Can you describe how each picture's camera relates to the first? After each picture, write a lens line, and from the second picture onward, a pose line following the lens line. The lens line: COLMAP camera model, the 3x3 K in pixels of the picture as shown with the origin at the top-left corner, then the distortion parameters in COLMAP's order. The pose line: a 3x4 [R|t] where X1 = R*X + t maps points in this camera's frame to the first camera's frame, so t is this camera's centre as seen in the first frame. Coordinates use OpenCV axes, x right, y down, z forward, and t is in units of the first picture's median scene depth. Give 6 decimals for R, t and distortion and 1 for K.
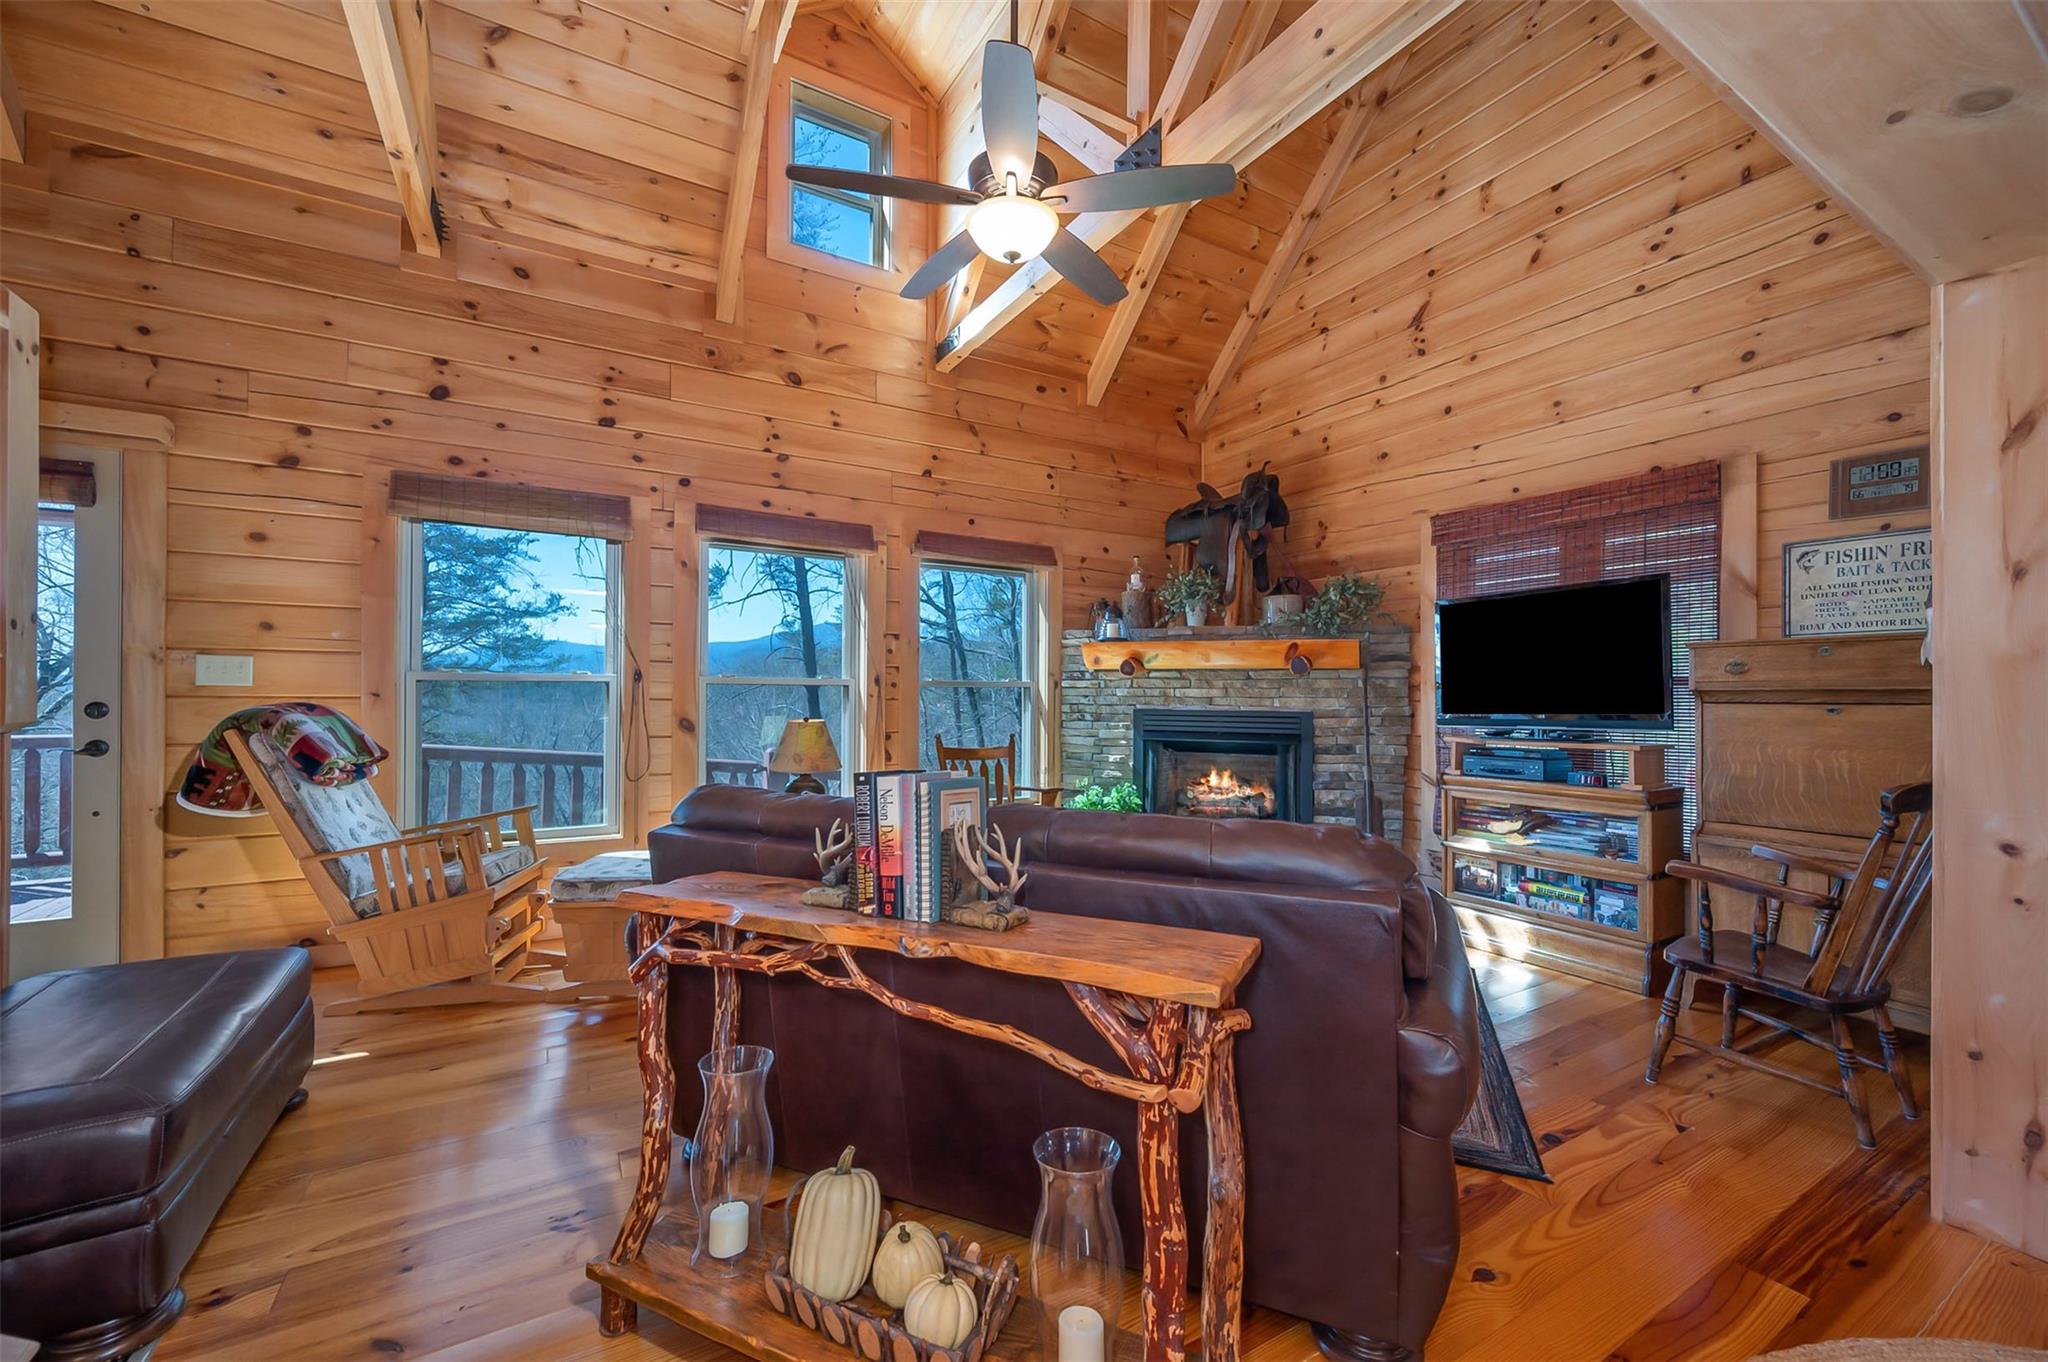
lens RADIAL K [[807.5, 0, 1027.3], [0, 807.5, 688.5], [0, 0, 1]] dist [-0.000340, -0.000062]
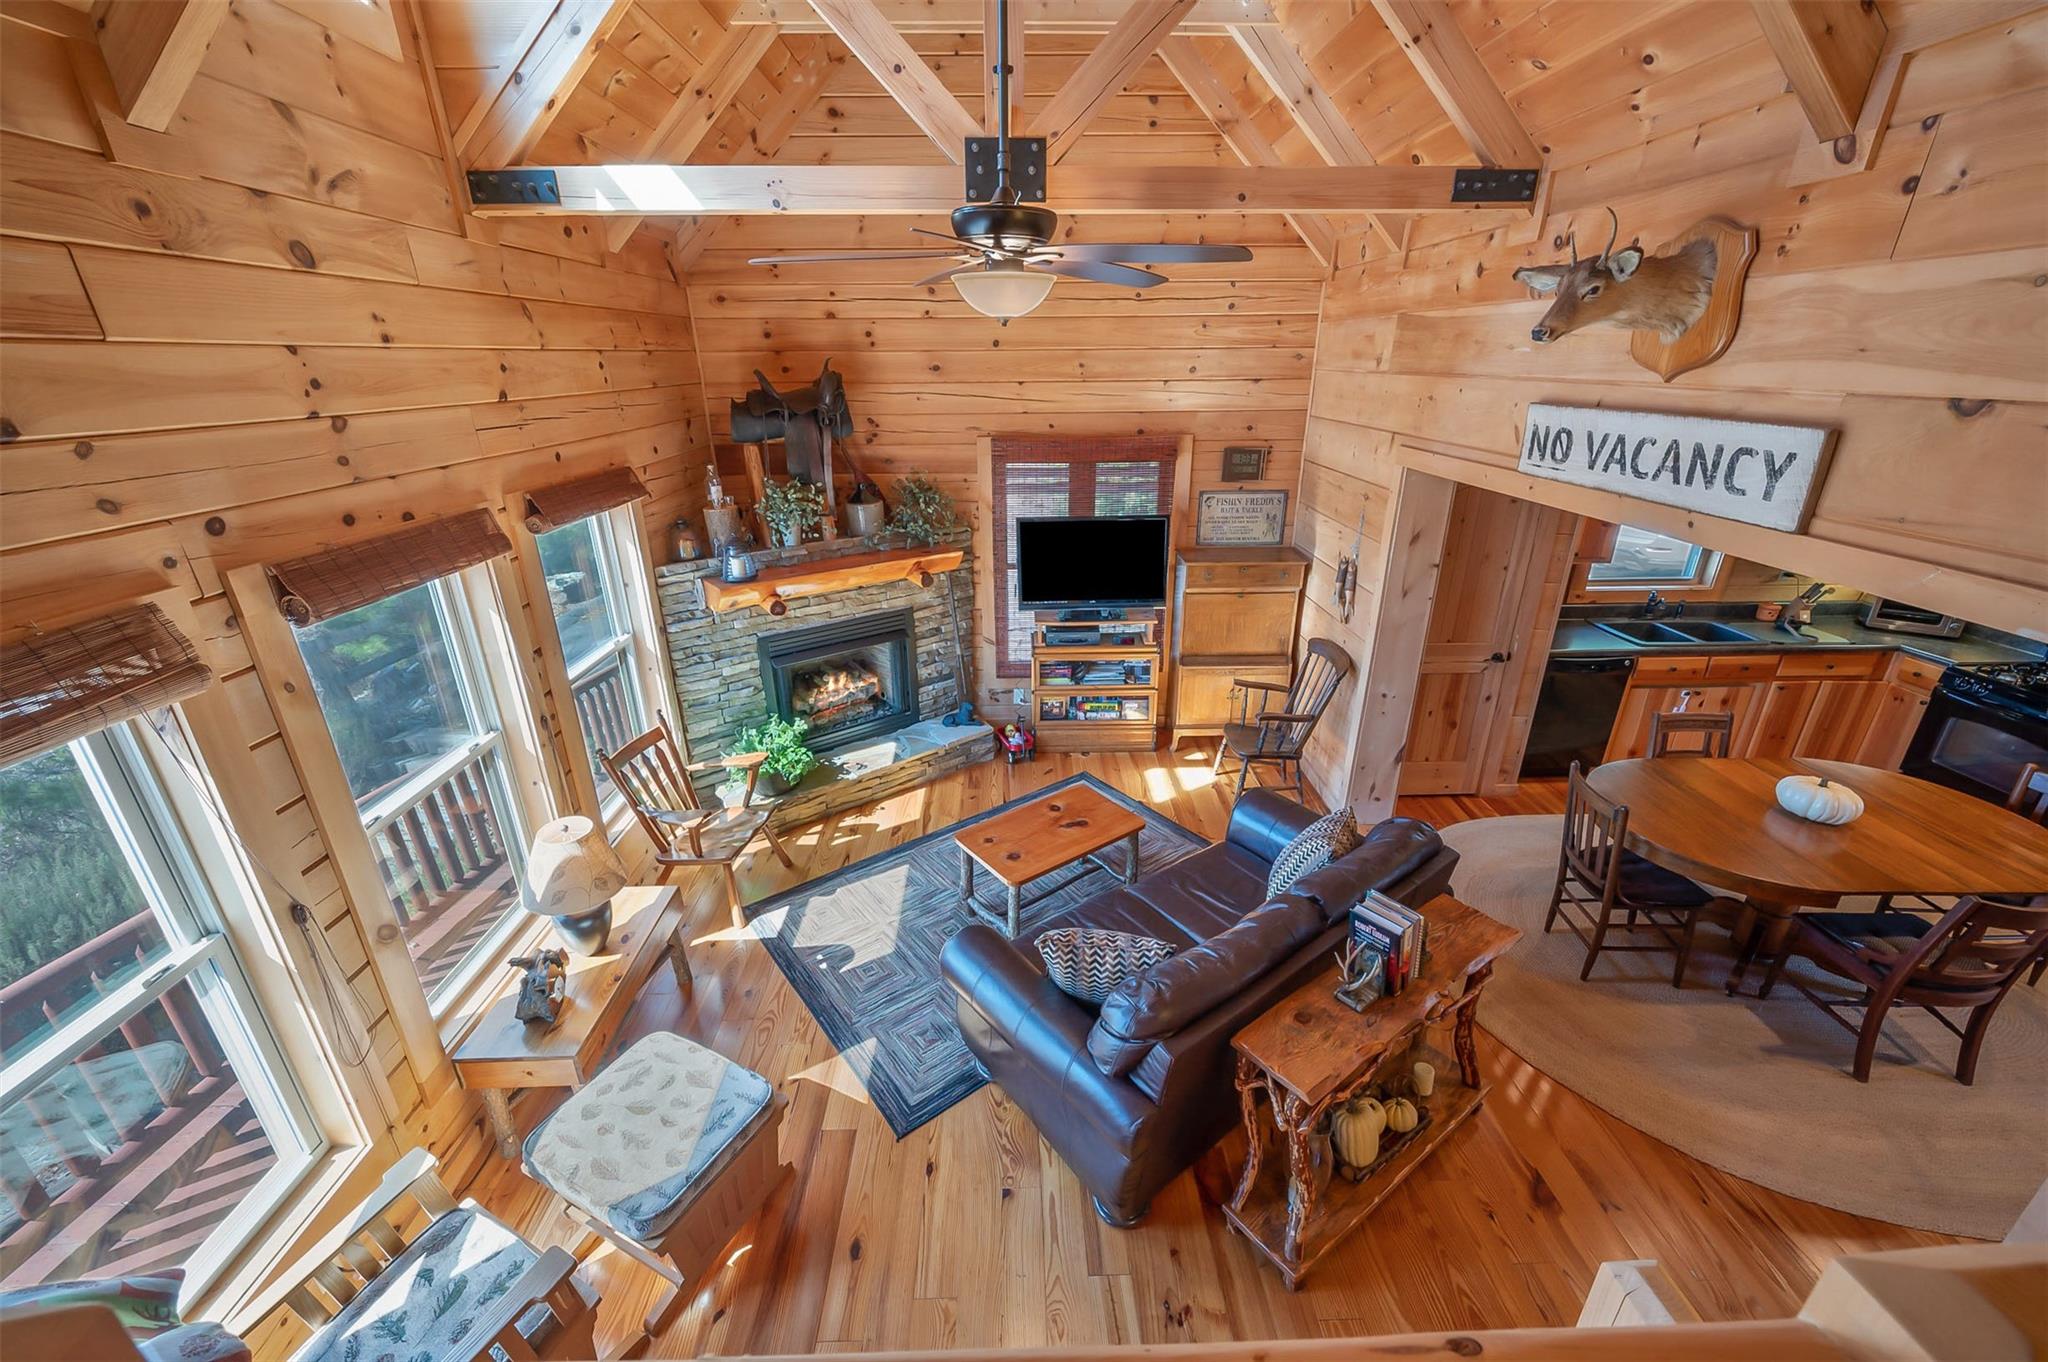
lens RADIAL K [[807.5, 0, 1027.3], [0, 807.5, 688.5], [0, 0, 1]] dist [-0.000340, -0.000062]
pose [[0.486565, -0.339709, 0.804893, -0.544908], [0.002943, 0.921937, 0.387329, -0.314550], [-0.873639, -0.186092, 0.449582, 0.311564]]
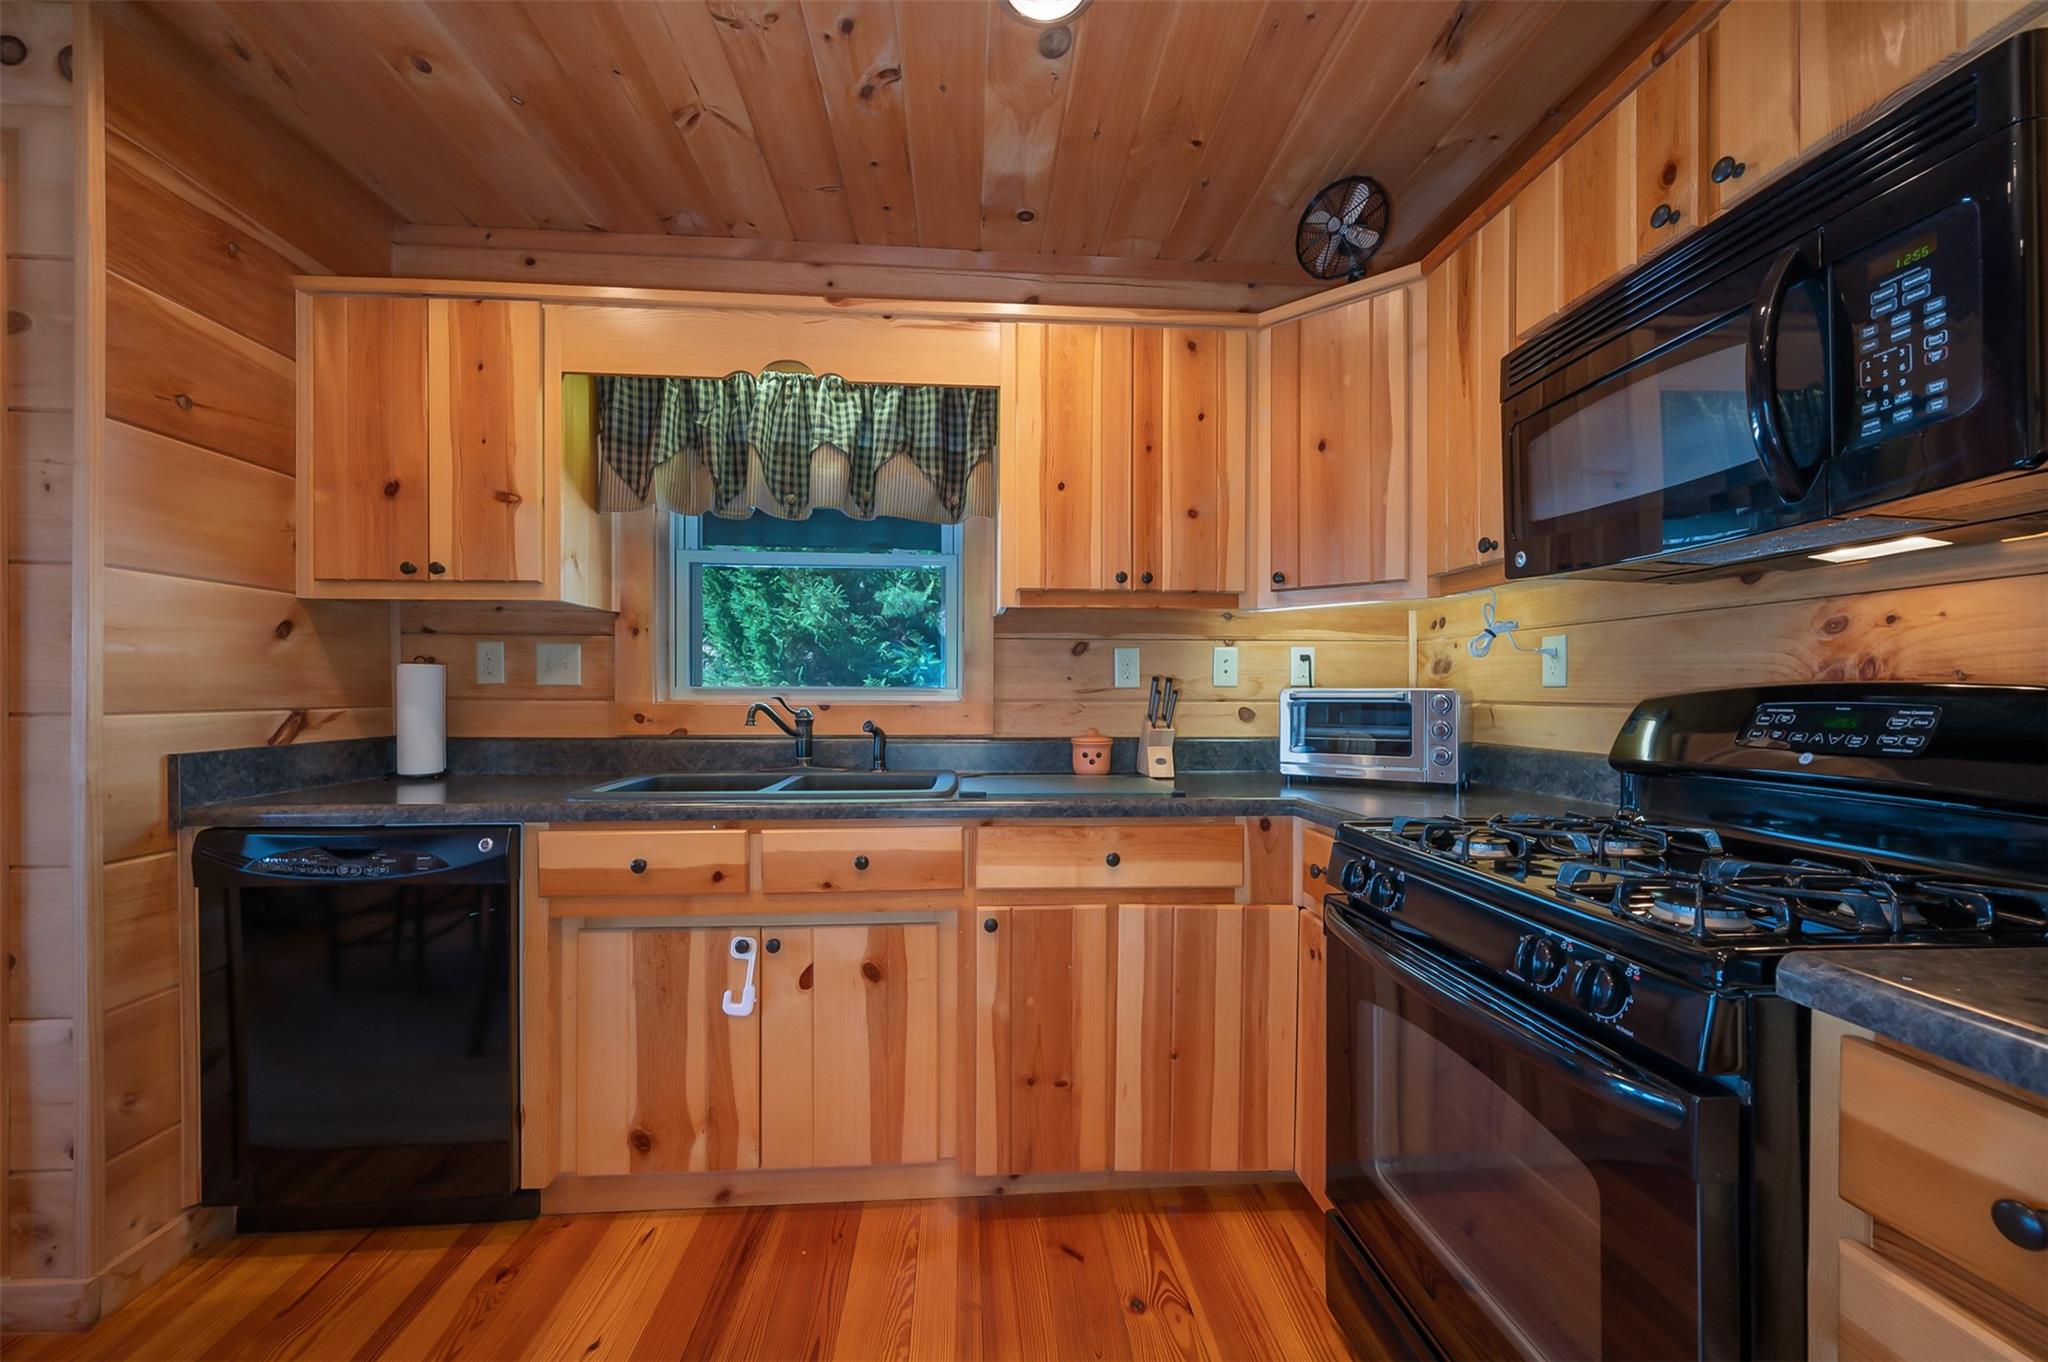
lens RADIAL K [[817.2, 0, 1042.5], [0, 817.2, 683.1], [0, 0, 1]] dist [0.008206, 0.000245]
pose [[0.451522, 0.009231, 0.892212, 0.505675], [-0.007686, 0.999950, -0.006456, 0.002922], [-0.892227, -0.003943, 0.451570, -0.282523]]
